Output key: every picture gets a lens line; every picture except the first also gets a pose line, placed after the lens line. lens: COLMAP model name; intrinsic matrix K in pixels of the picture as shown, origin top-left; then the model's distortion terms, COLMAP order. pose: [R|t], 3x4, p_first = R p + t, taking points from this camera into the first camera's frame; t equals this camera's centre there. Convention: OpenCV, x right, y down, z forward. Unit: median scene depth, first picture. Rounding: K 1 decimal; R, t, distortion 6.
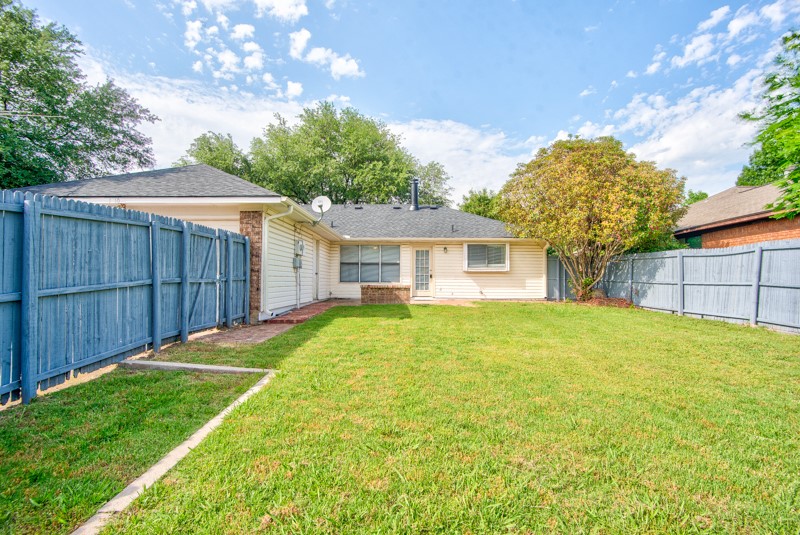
lens RADIAL K [[409.6, 0, 394.0], [0, 409.6, 272.2], [0, 0, 1]] dist [-0.017439, -0.000171]
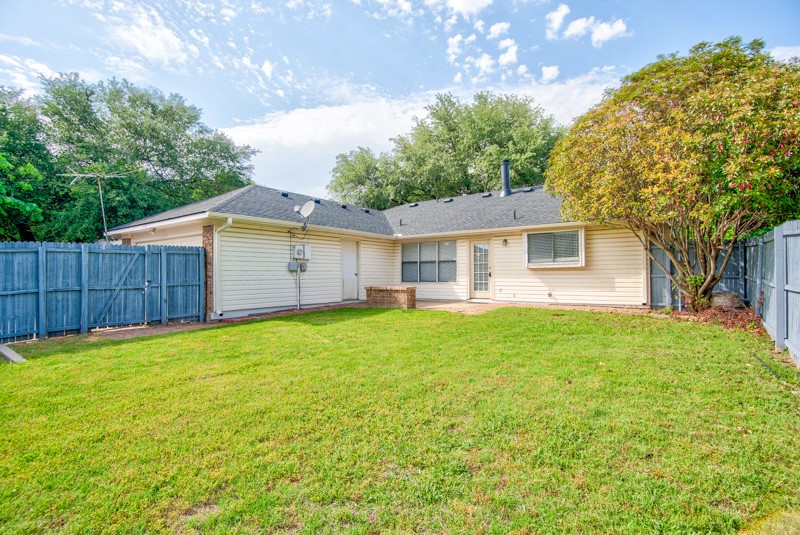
lens RADIAL K [[409.6, 0, 394.0], [0, 409.6, 272.2], [0, 0, 1]] dist [-0.017439, -0.000171]
pose [[0.807902, -0.015967, -0.589100, 0.430681], [0.025387, 0.999648, 0.007721, -0.006793], [0.588769, -0.021194, 0.808023, 0.204382]]
